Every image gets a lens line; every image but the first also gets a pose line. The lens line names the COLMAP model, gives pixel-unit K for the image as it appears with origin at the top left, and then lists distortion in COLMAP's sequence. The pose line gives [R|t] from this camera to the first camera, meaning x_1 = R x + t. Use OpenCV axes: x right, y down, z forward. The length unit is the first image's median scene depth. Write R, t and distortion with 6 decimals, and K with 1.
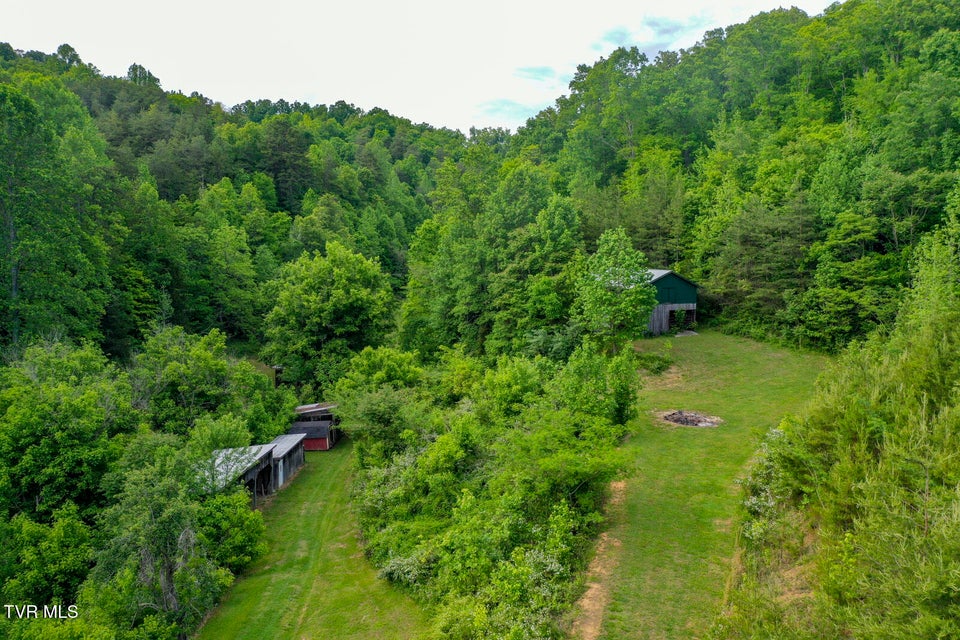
lens RADIAL K [[751.7, 0, 476.7], [0, 751.7, 322.1], [0, 0, 1]] dist [-0.008299, 0.000707]
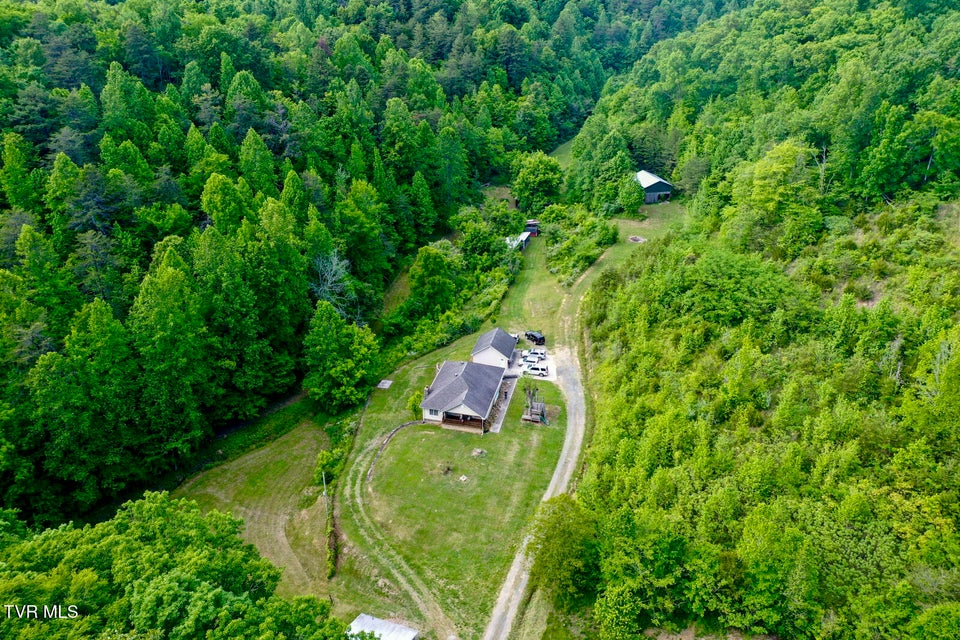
lens RADIAL K [[751.7, 0, 482.9], [0, 751.7, 319.8], [0, 0, 1]] dist [-0.008299, 0.000707]
pose [[0.970496, 0.094657, -0.221760, 0.293537], [-0.013518, 0.939633, 0.341917, -0.535037], [0.240738, -0.328832, 0.913189, -1.900621]]
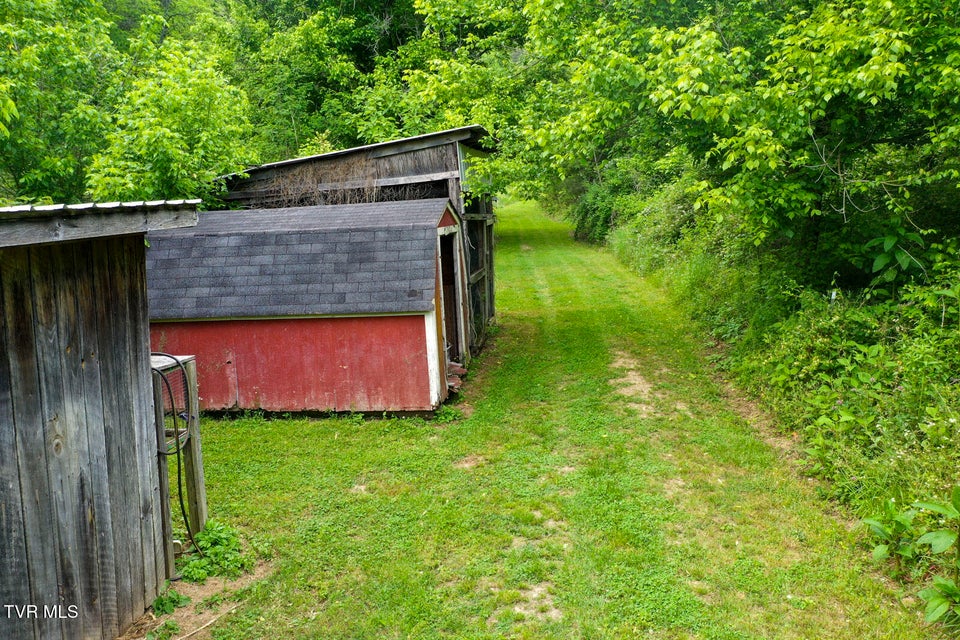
lens RADIAL K [[751.7, 0, 480.3], [0, 751.7, 320.8], [0, 0, 1]] dist [-0.008299, 0.000707]
pose [[0.998385, 0.009700, -0.055968, -0.200137], [-0.006139, 0.997966, 0.063451, 0.160311], [0.056470, -0.063005, 0.996414, 0.954727]]
